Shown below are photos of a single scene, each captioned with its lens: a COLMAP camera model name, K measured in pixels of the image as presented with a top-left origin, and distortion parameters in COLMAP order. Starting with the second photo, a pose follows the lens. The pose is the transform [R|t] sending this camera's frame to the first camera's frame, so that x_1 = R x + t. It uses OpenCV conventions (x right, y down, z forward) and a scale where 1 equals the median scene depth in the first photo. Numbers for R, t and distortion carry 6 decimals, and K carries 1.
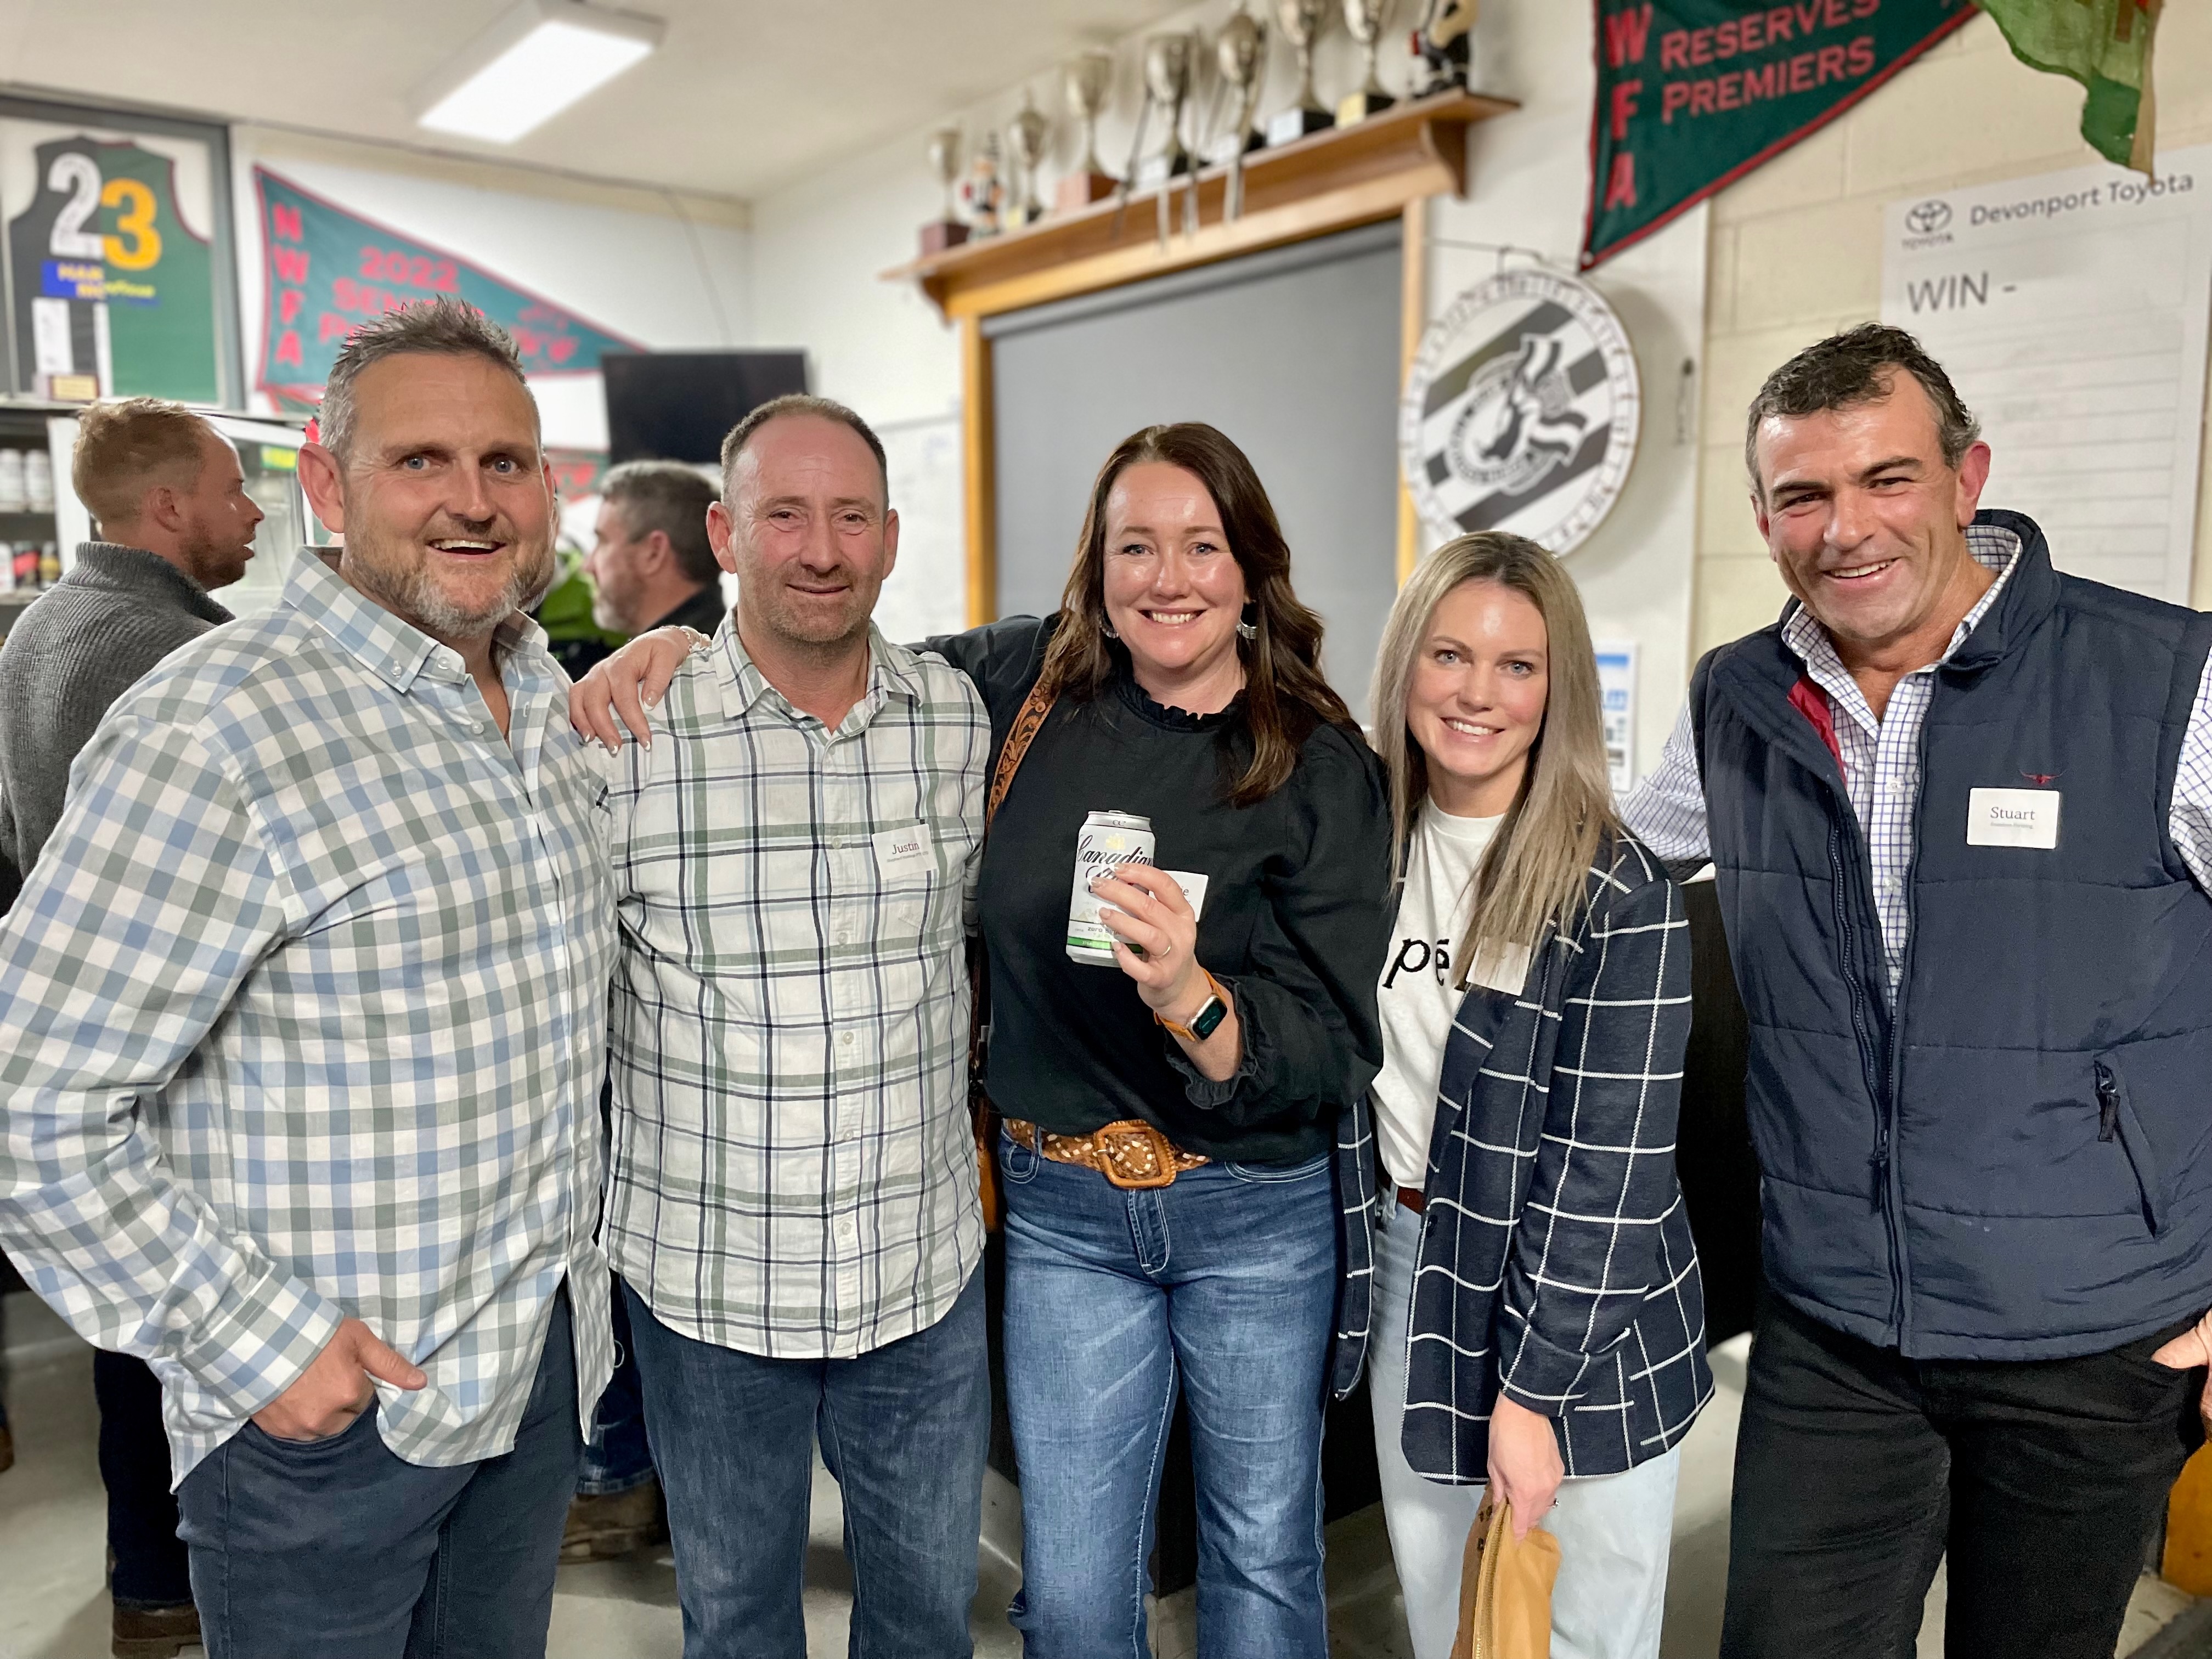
lens RADIAL K [[1740.6, 0, 1106.0], [0, 1740.6, 829.5], [0, 0, 1]] dist [0.083615, -0.119919]
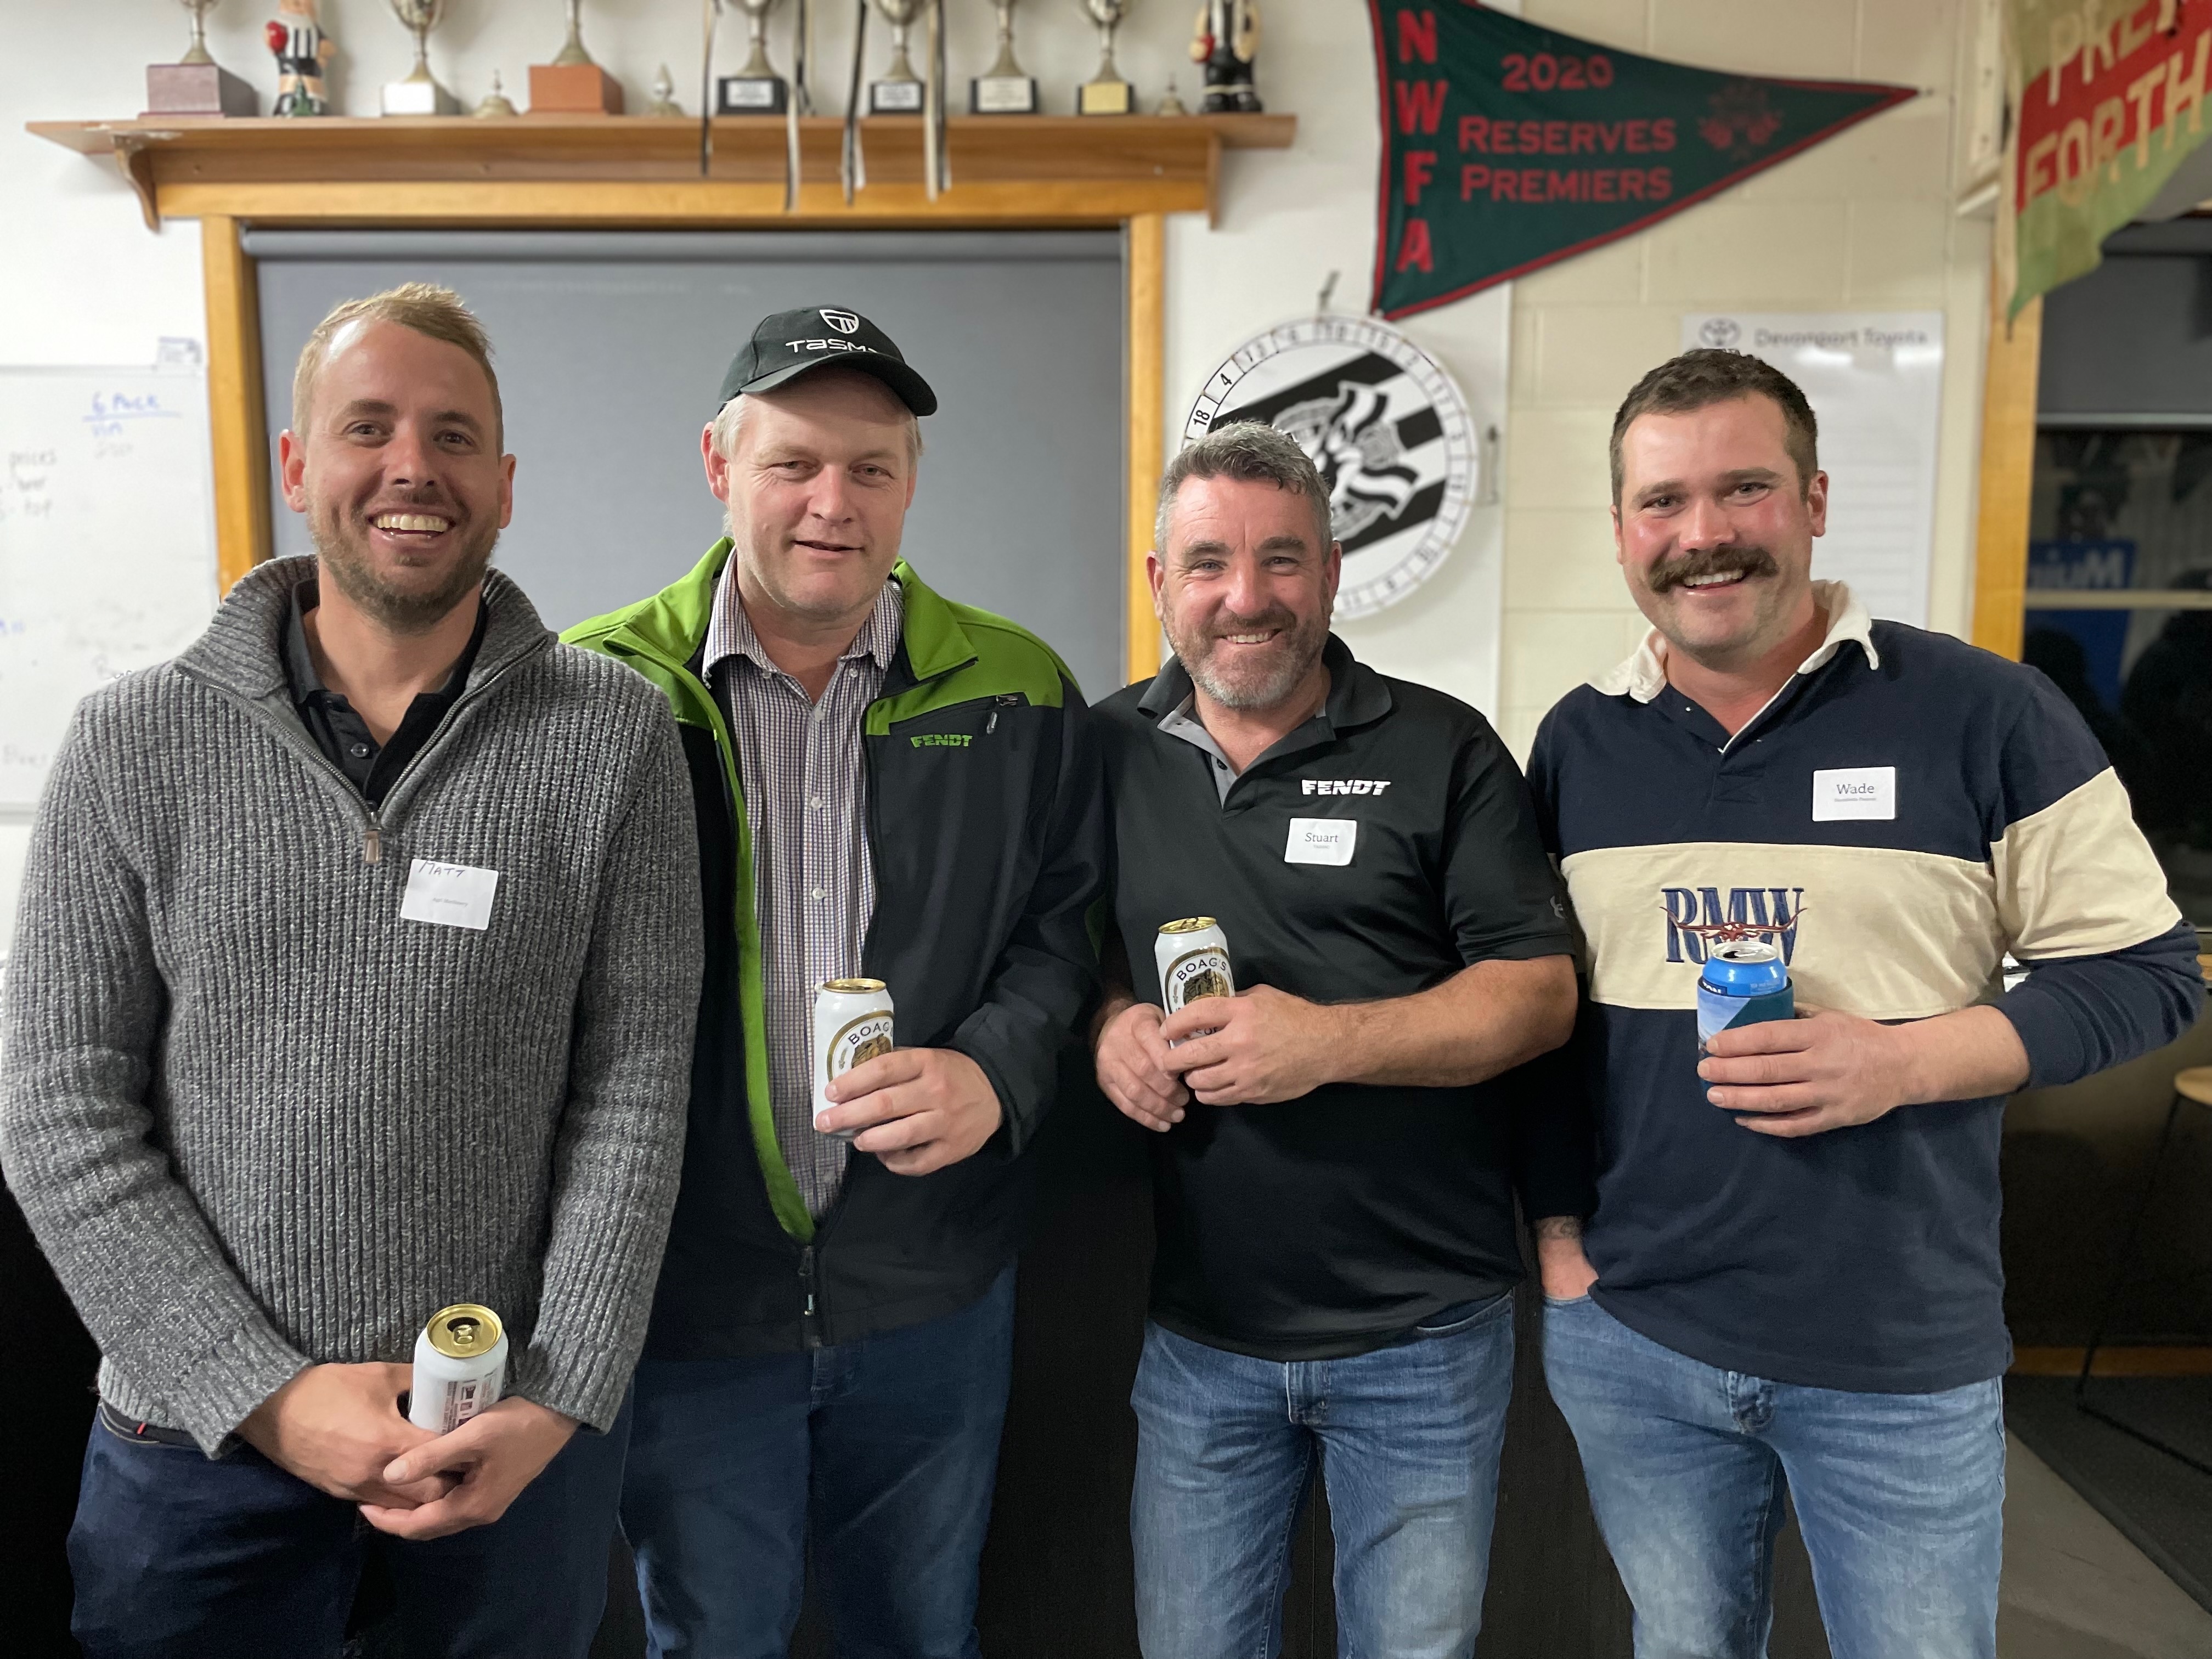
lens RADIAL K [[1740.6, 0, 1106.0], [0, 1740.6, 829.5], [0, 0, 1]] dist [0.083615, -0.119919]
pose [[0.592368, -0.080261, 0.801660, -0.670574], [0.107196, 0.994030, 0.020310, -0.070056], [-0.798504, 0.073904, 0.597435, 0.561523]]
